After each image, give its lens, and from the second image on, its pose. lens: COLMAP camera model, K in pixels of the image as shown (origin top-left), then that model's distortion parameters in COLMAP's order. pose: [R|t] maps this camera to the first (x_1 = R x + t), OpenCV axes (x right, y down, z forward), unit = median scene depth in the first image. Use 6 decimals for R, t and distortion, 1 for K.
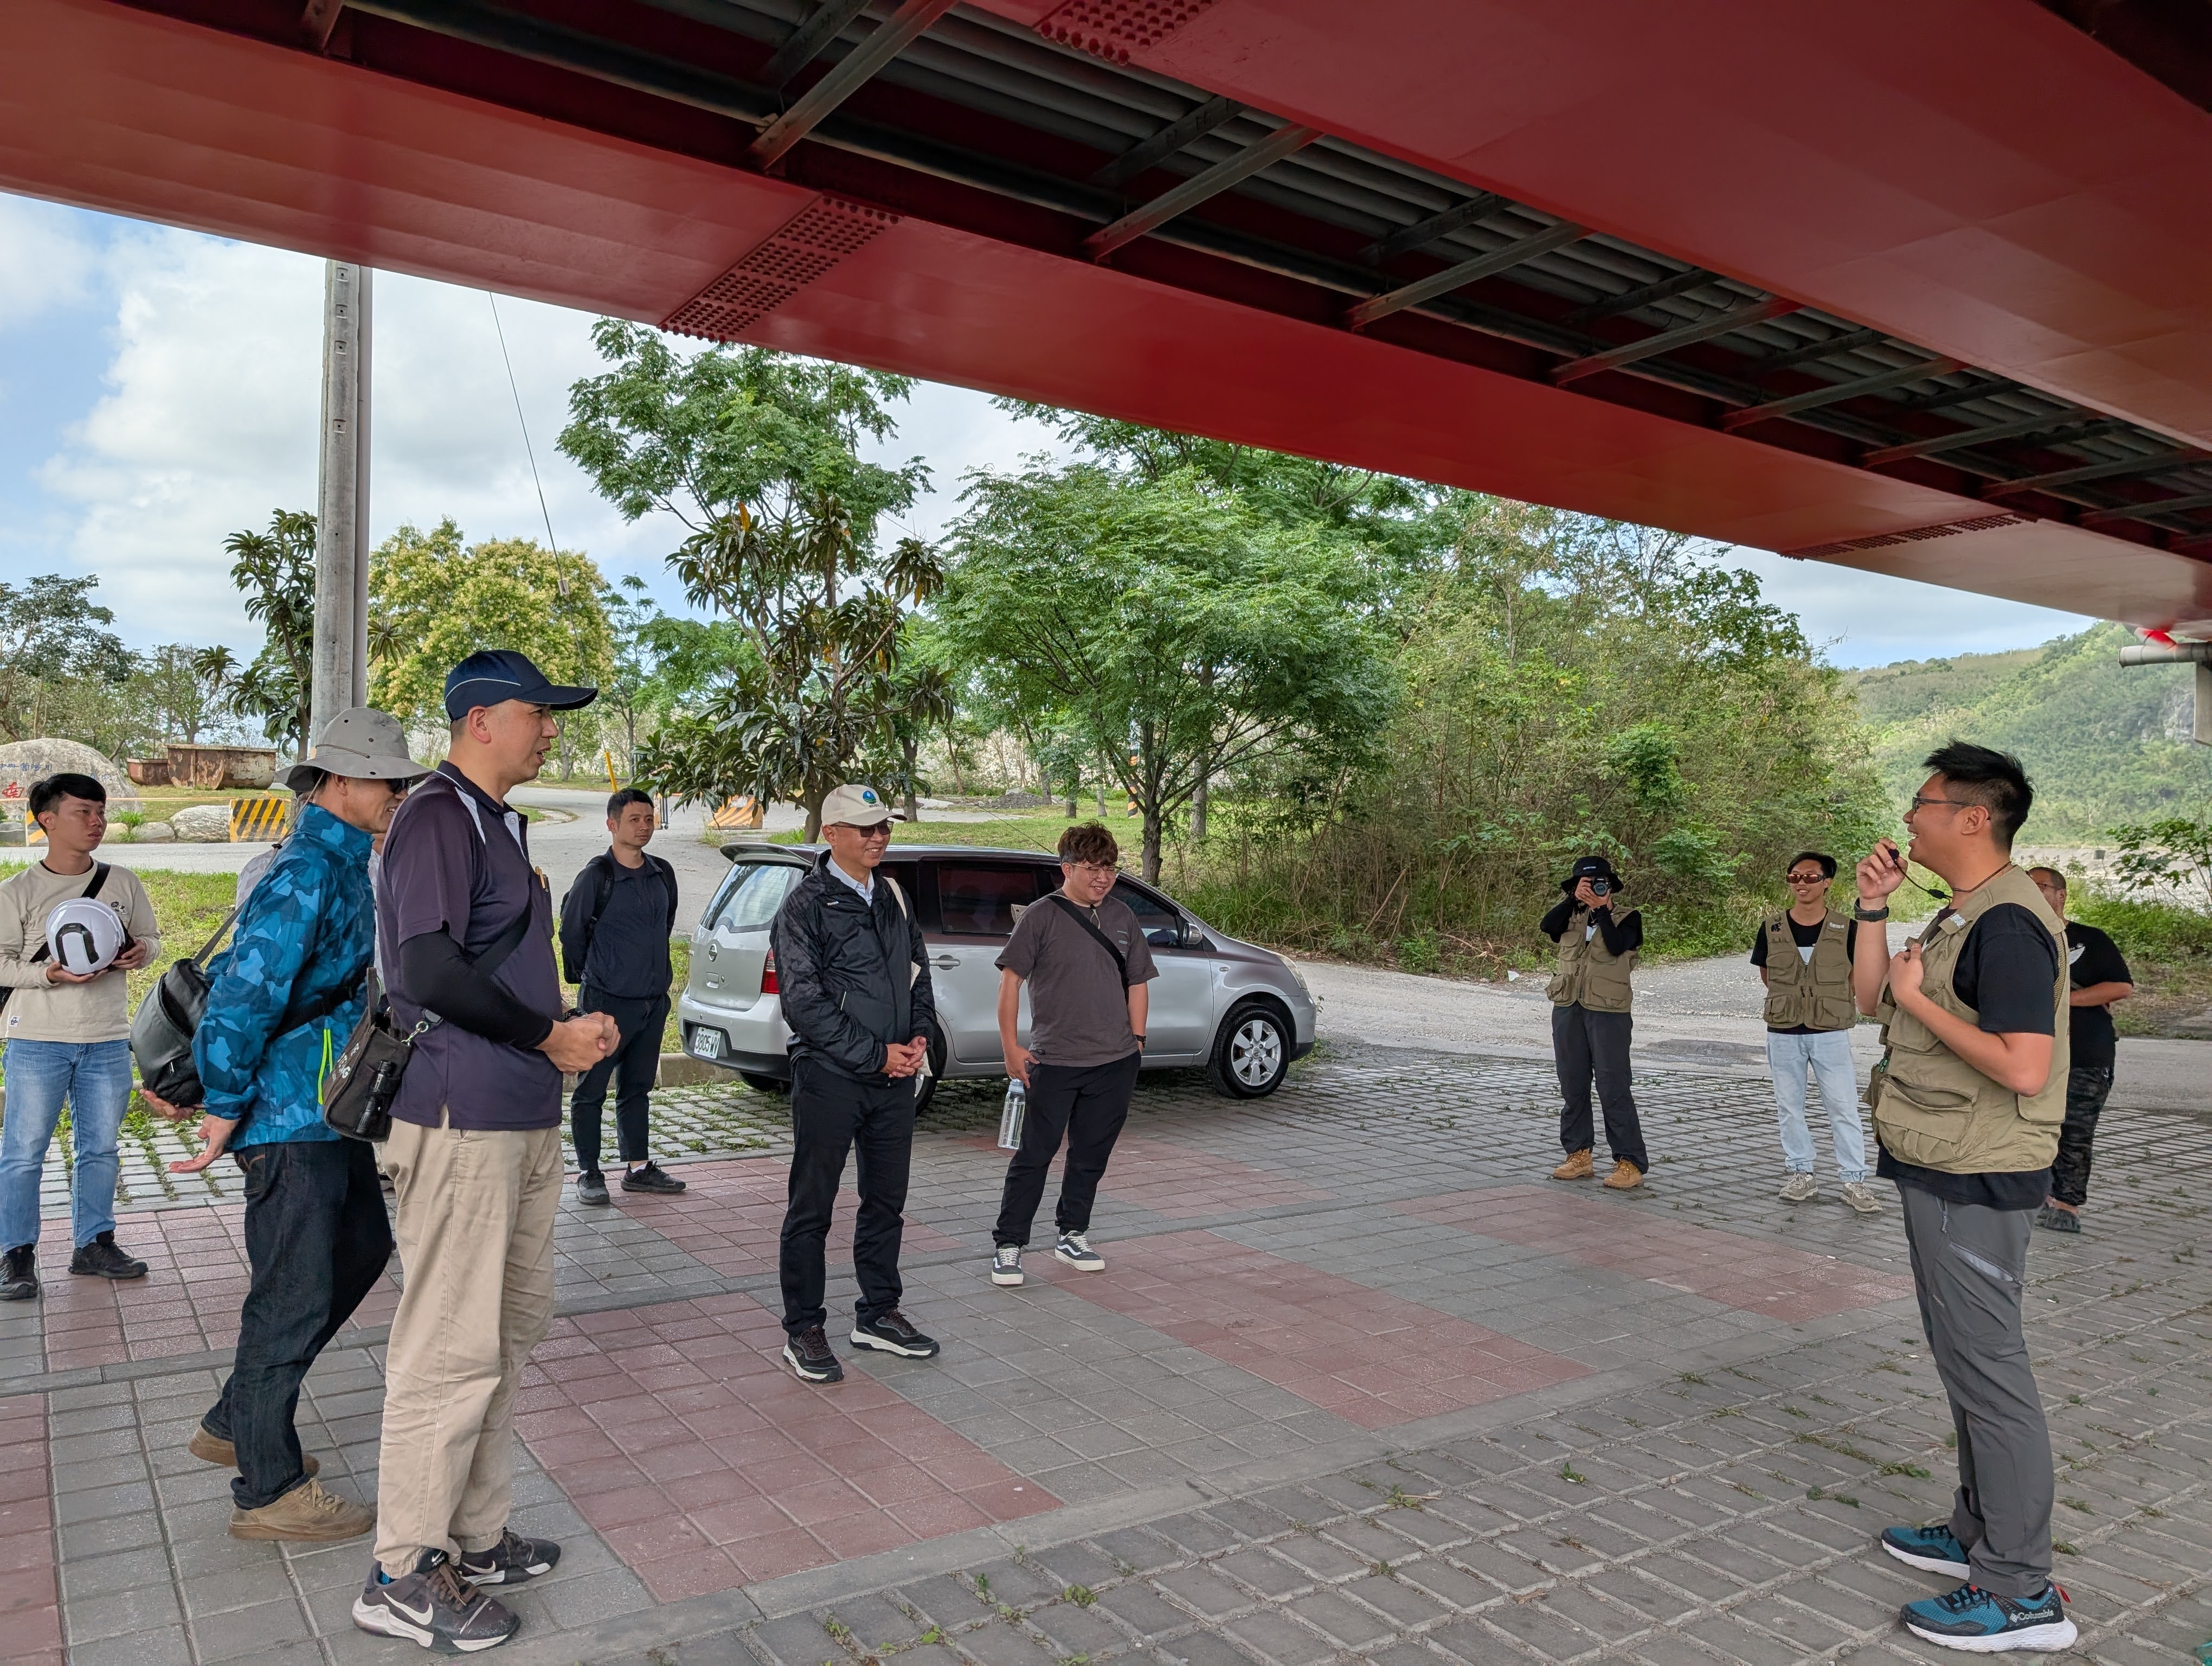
lens RADIAL K [[1568.1, 0, 1065.1], [0, 1568.1, 828.6], [0, 0, 1]] dist [0.005959, -0.002463]
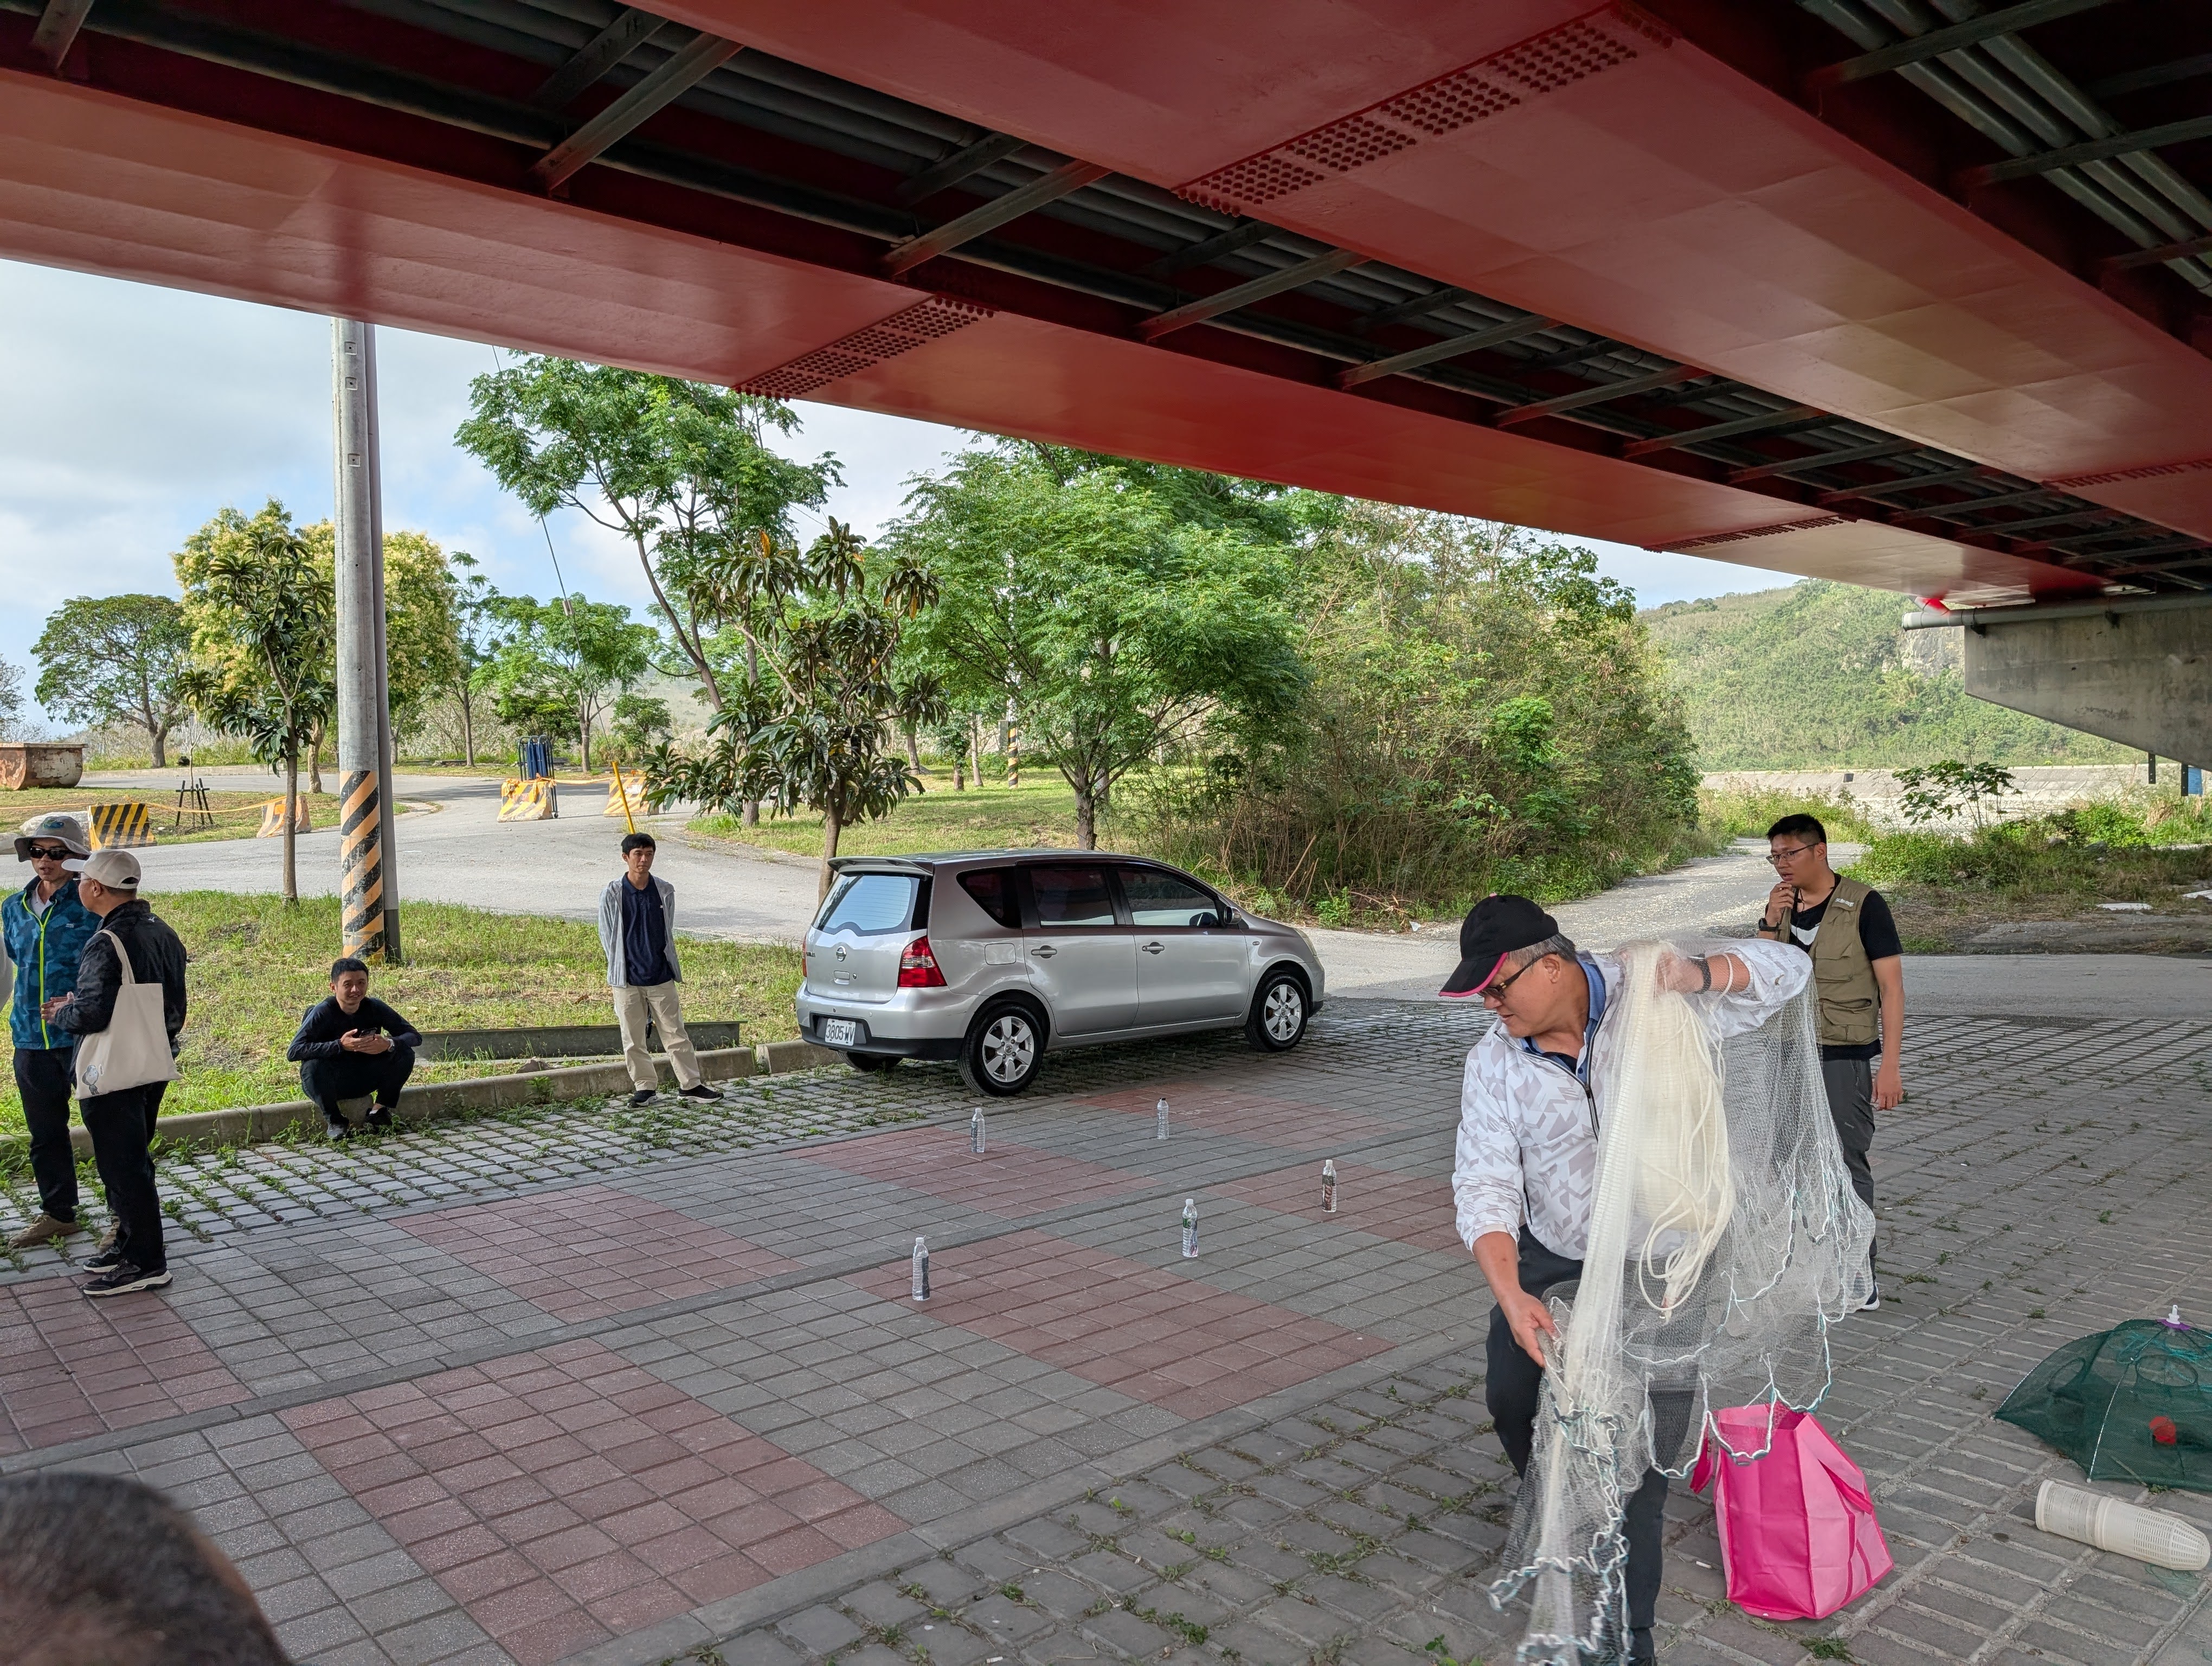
lens RADIAL K [[1571.5, 0, 1106.0], [0, 1571.5, 833.0], [0, 0, 1]] dist [0.006381, 0.002118]
pose [[0.989233, -0.041546, 0.140327, -0.084099], [0.037248, 0.998757, 0.033113, -0.017294], [-0.141529, -0.027530, 0.989551, -0.069273]]
